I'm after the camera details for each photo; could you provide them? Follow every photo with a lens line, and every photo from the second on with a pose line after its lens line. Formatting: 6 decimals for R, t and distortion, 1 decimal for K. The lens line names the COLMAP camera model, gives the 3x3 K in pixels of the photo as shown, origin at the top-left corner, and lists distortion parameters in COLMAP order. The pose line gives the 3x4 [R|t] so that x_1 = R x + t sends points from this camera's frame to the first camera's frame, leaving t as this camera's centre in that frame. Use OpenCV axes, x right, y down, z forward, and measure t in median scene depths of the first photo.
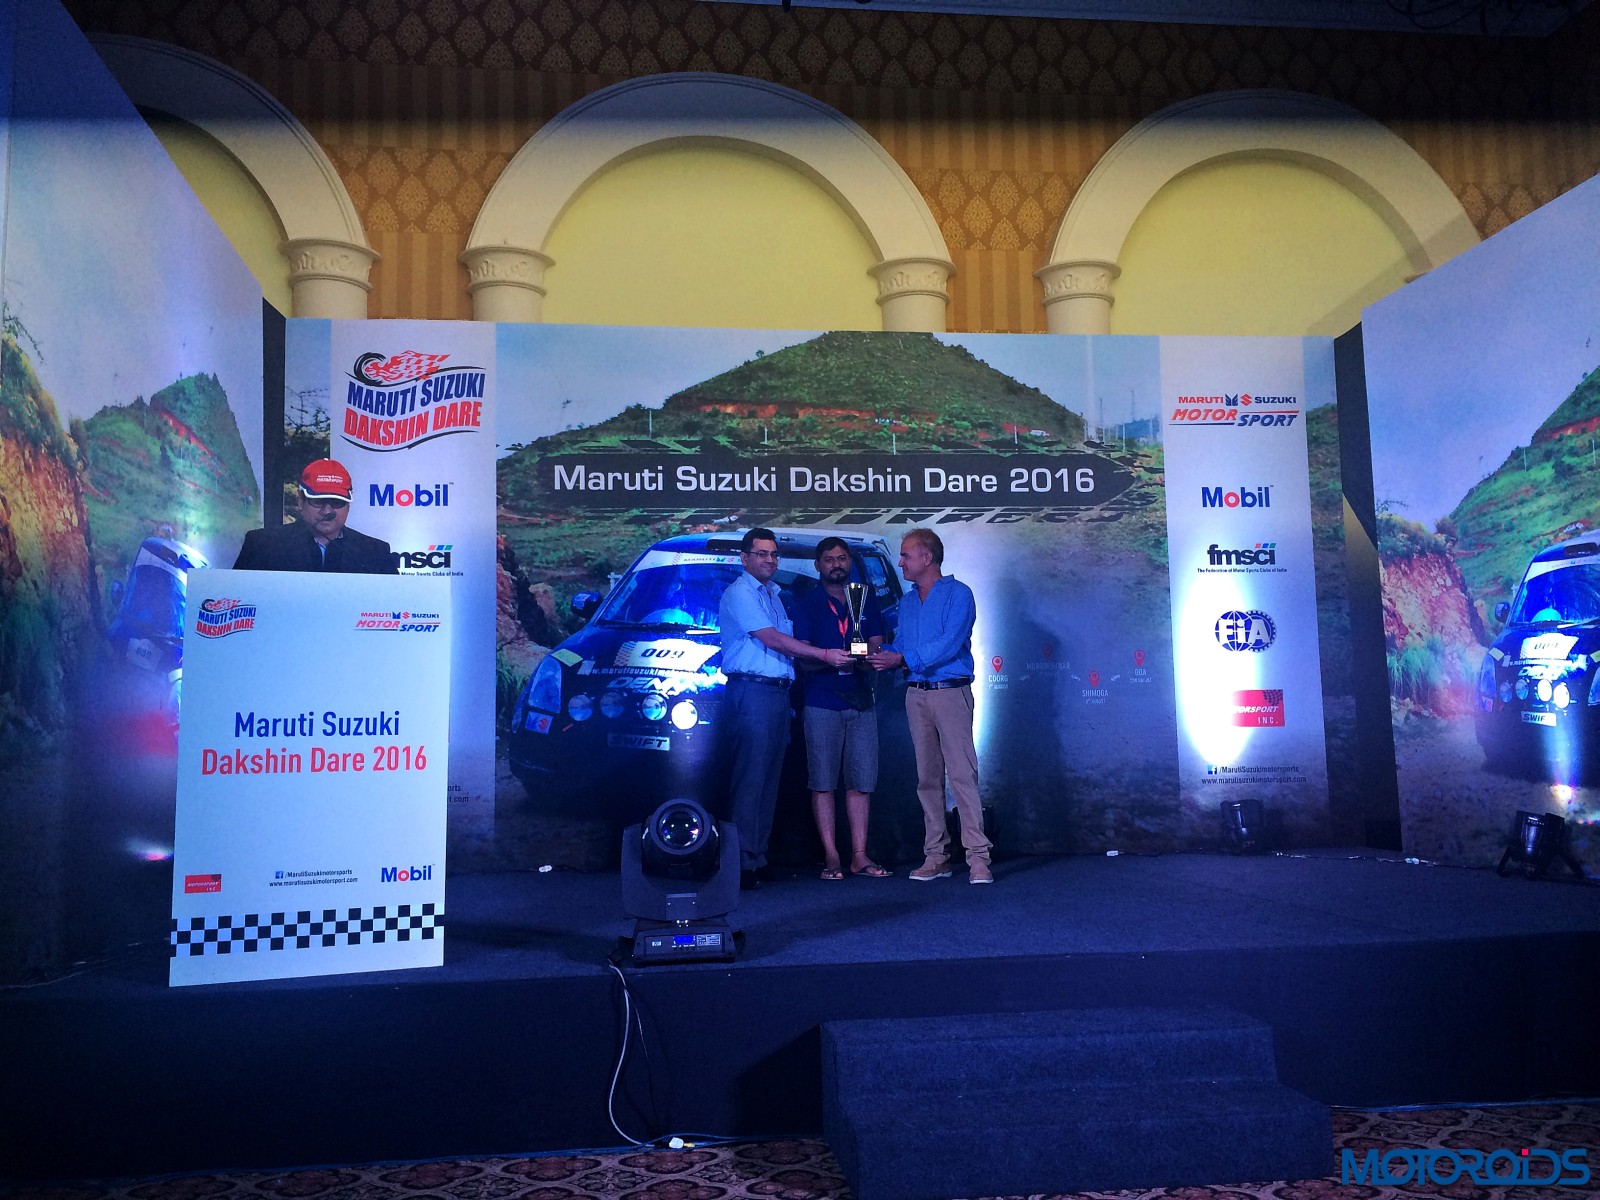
lens RADIAL K [[1365.0, 0, 793.6], [0, 1365.0, 602.1], [0, 0, 1]] dist [0.097175, -0.122991]
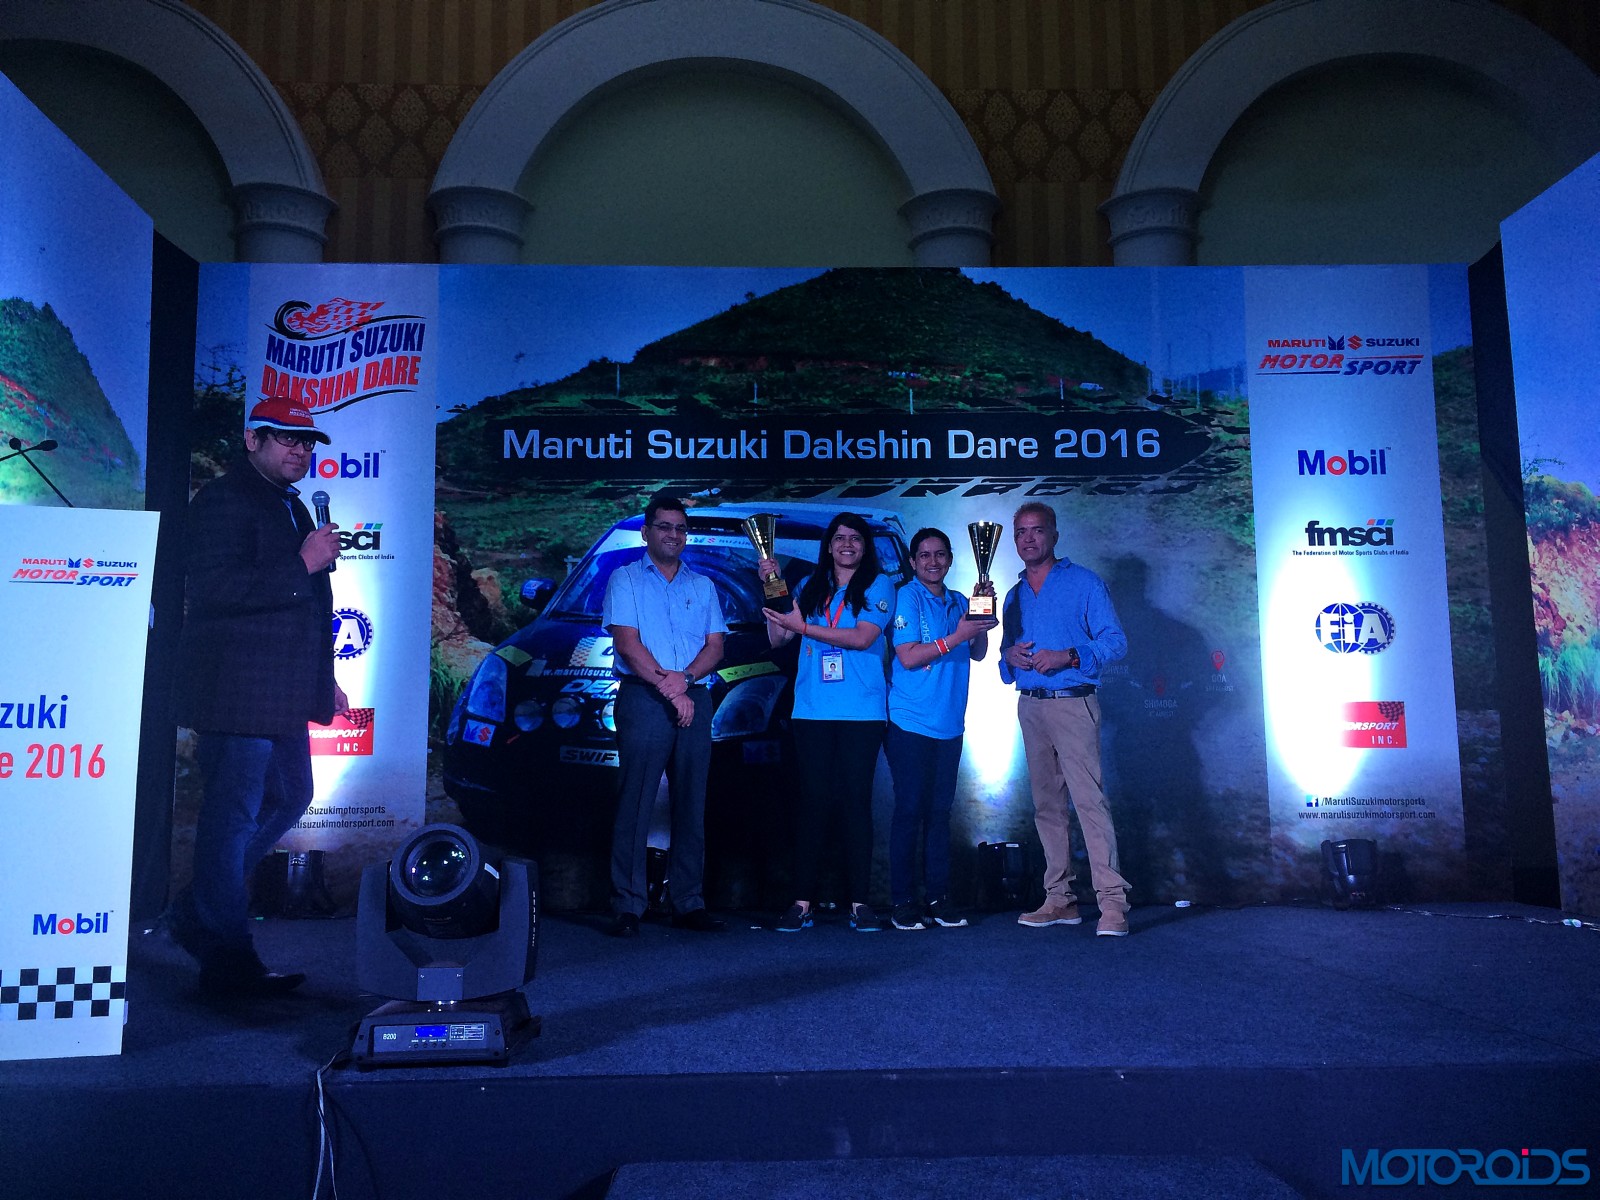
lens RADIAL K [[1365.0, 0, 799.7], [0, 1365.0, 602.0], [0, 0, 1]] dist [0.097175, -0.122991]
pose [[0.995096, -0.001103, -0.098912, 0.089683], [-0.001265, 0.999714, -0.023867, 0.026179], [0.098911, 0.023875, 0.994810, 0.175378]]
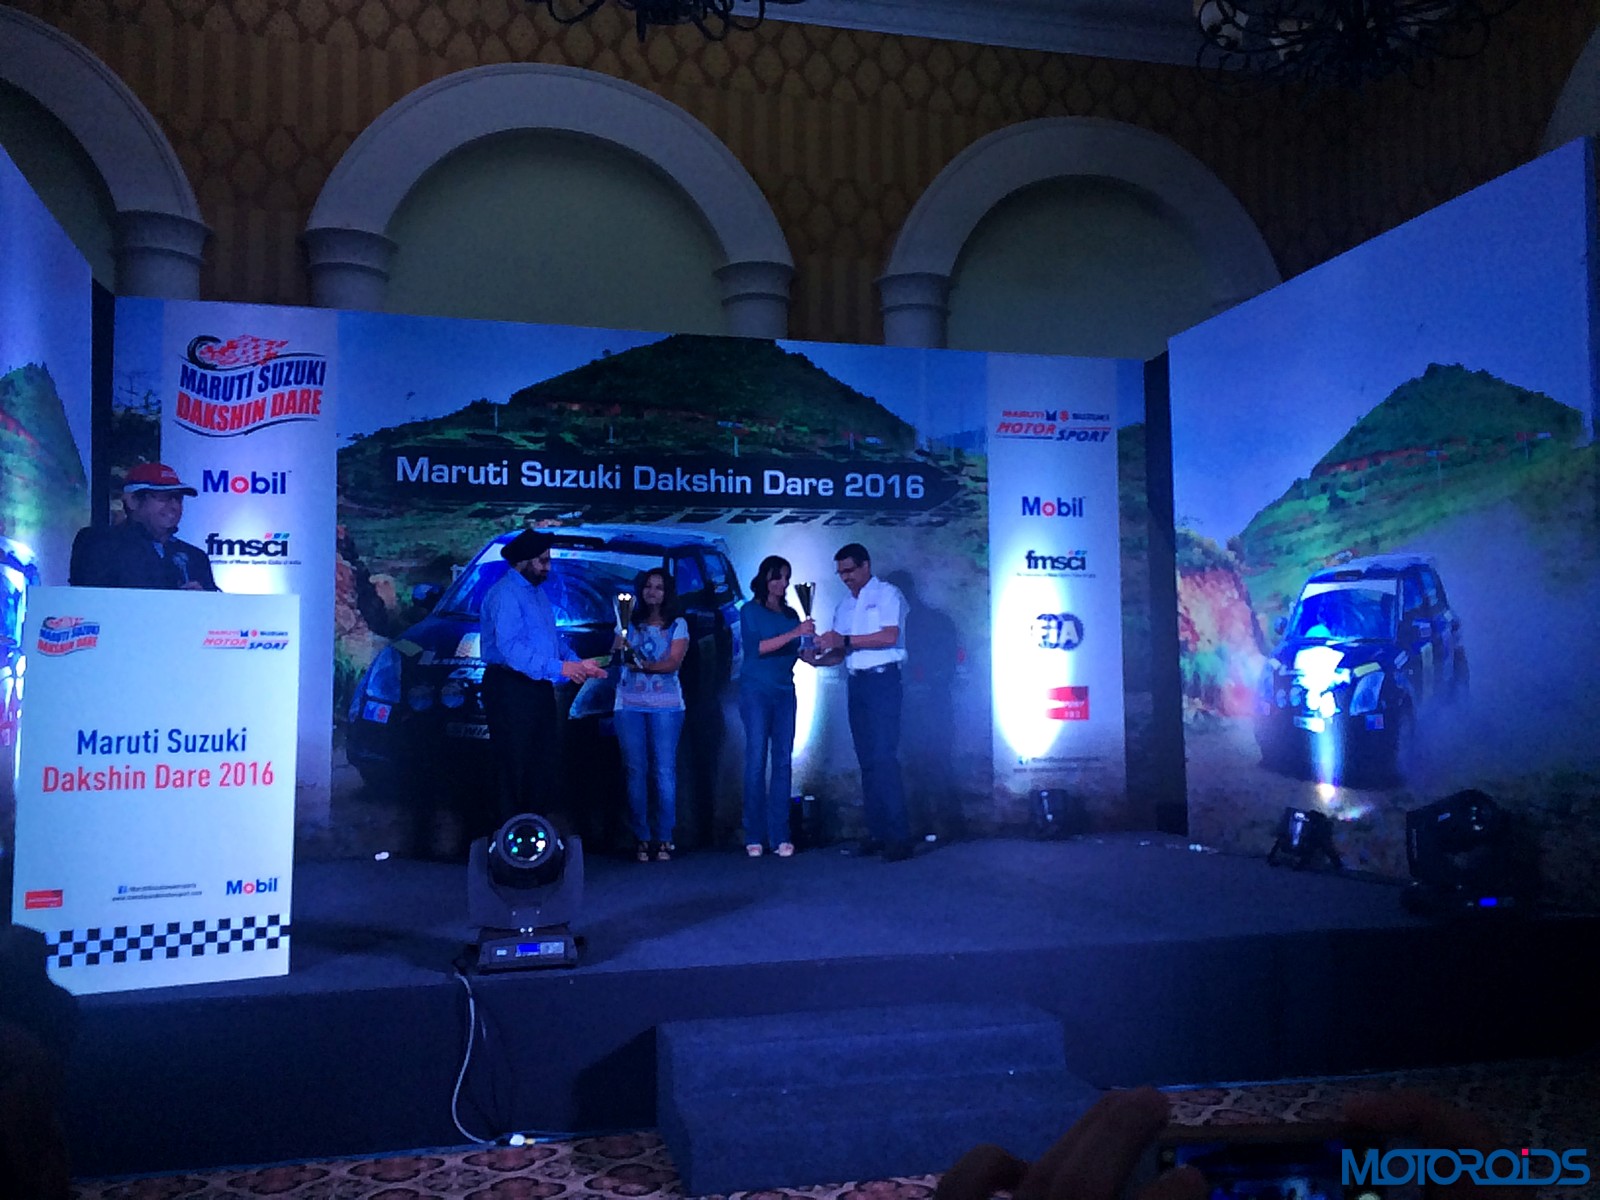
lens RADIAL K [[1365.0, 0, 797.0], [0, 1365.0, 594.4], [0, 0, 1]] dist [0.097175, -0.122991]
pose [[0.992275, 0.021166, 0.122239, -0.005055], [-0.024281, 0.999416, 0.024051, -0.029975], [-0.121659, -0.026833, 0.992209, -0.036391]]
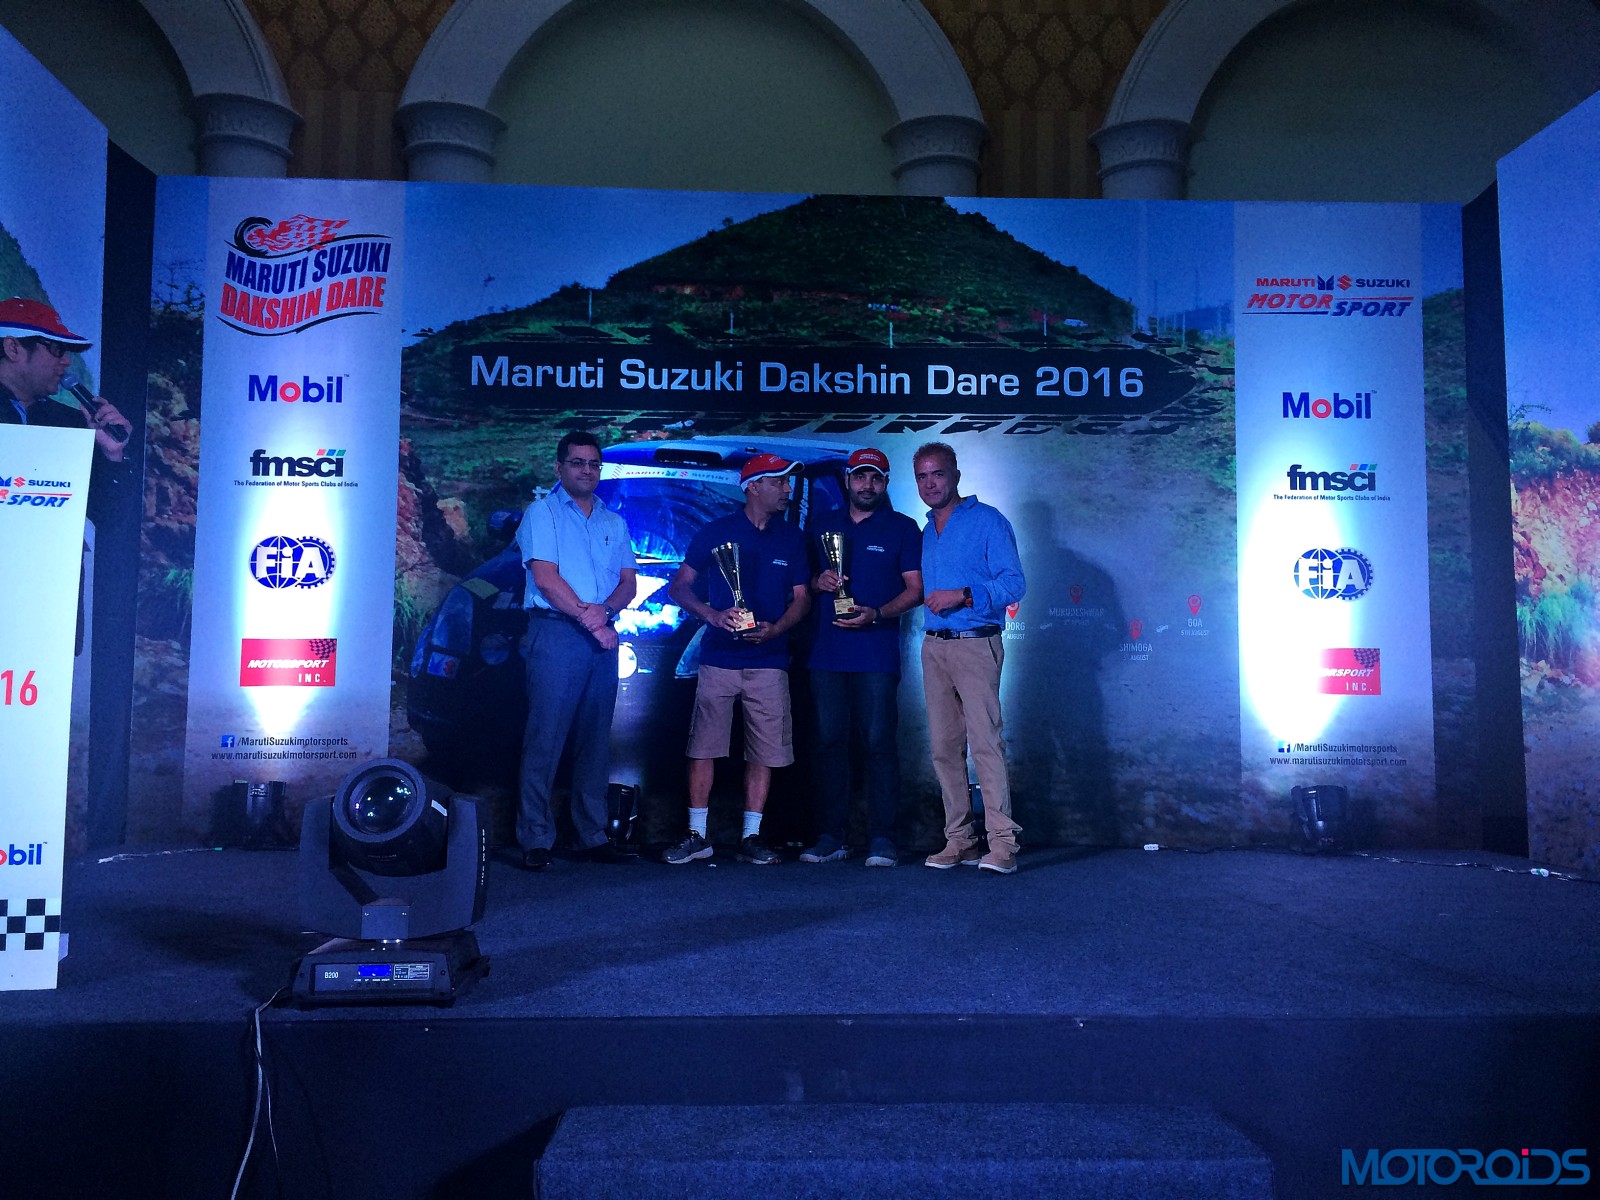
lens RADIAL K [[1365.0, 0, 800.0], [0, 1365.0, 602.9], [0, 0, 1]] dist [0.097175, -0.122991]
pose [[0.996162, 0.020031, -0.085201, 0.093720], [-0.018296, 0.999610, 0.021098, 0.027160], [0.085591, -0.019458, 0.996140, 0.189318]]
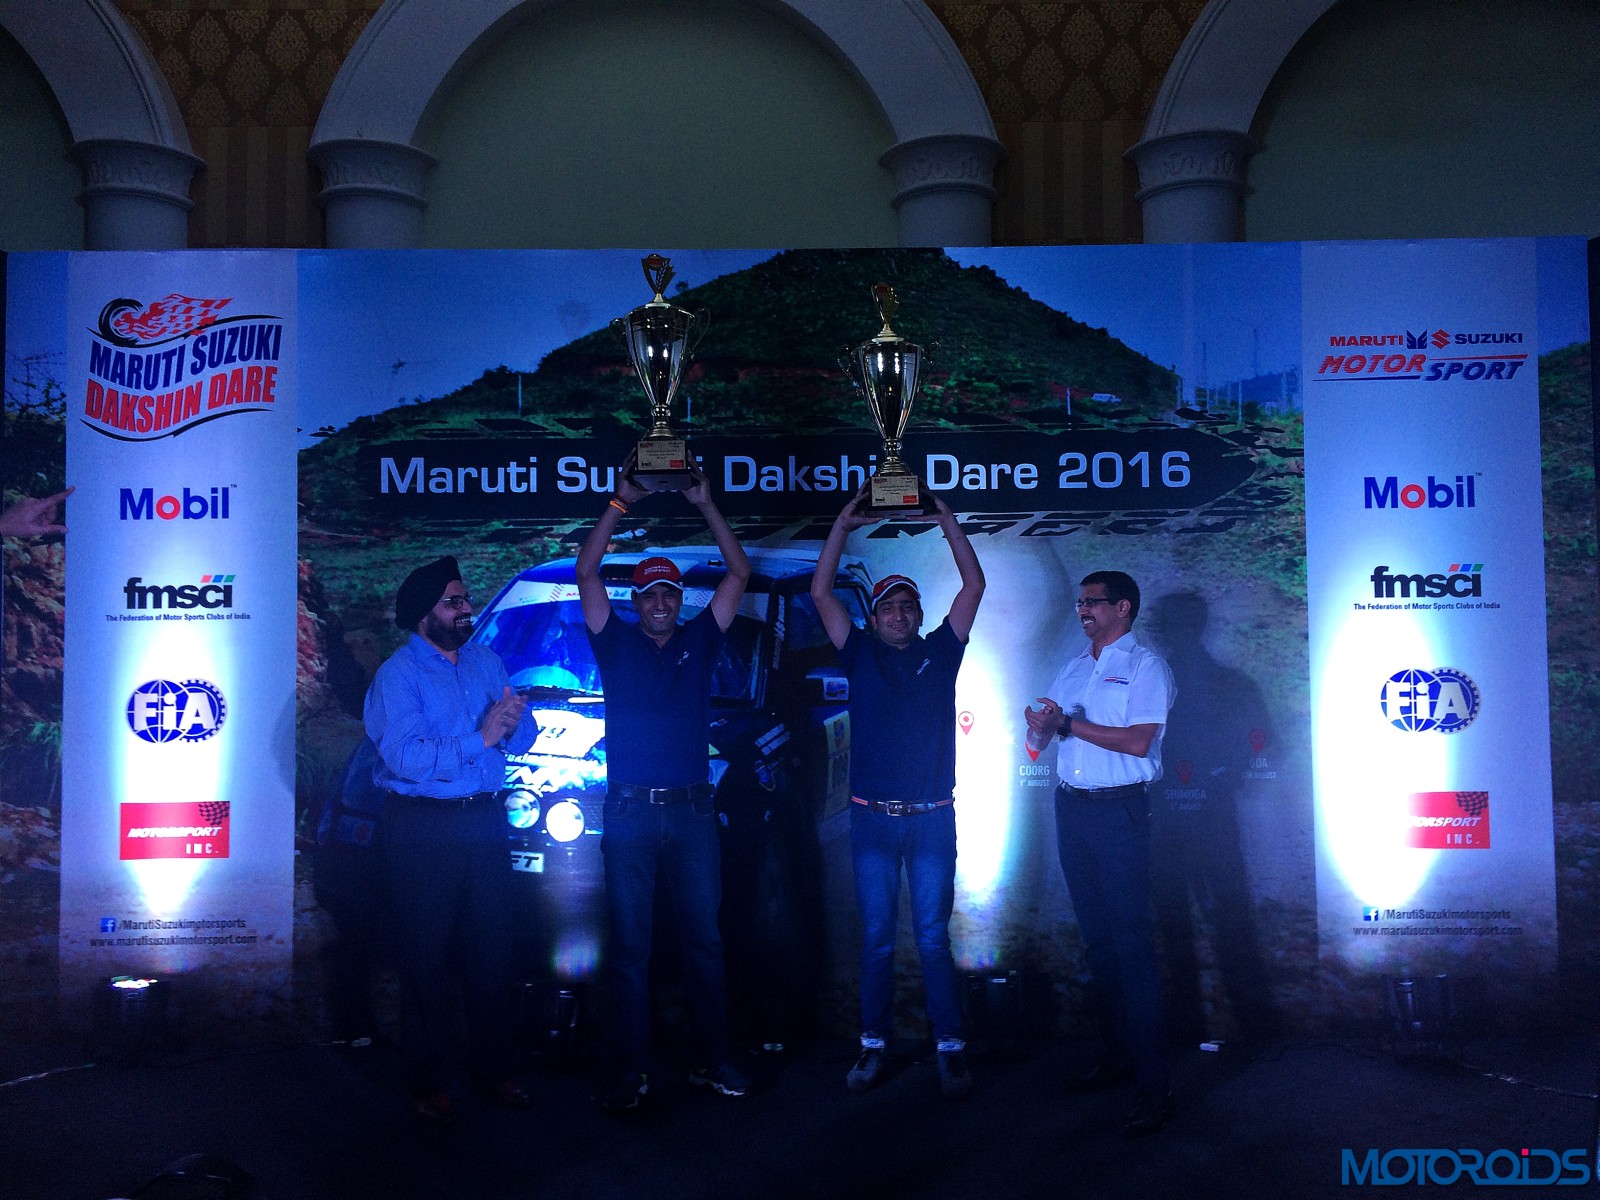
lens RADIAL K [[1365.0, 0, 801.3], [0, 1365.0, 604.3], [0, 0, 1]] dist [0.097175, -0.122991]
pose [[0.991481, 0.005038, -0.130157, 0.124416], [0.002918, 0.998142, 0.060868, -0.066862], [0.130222, -0.060730, 0.989623, 0.332539]]
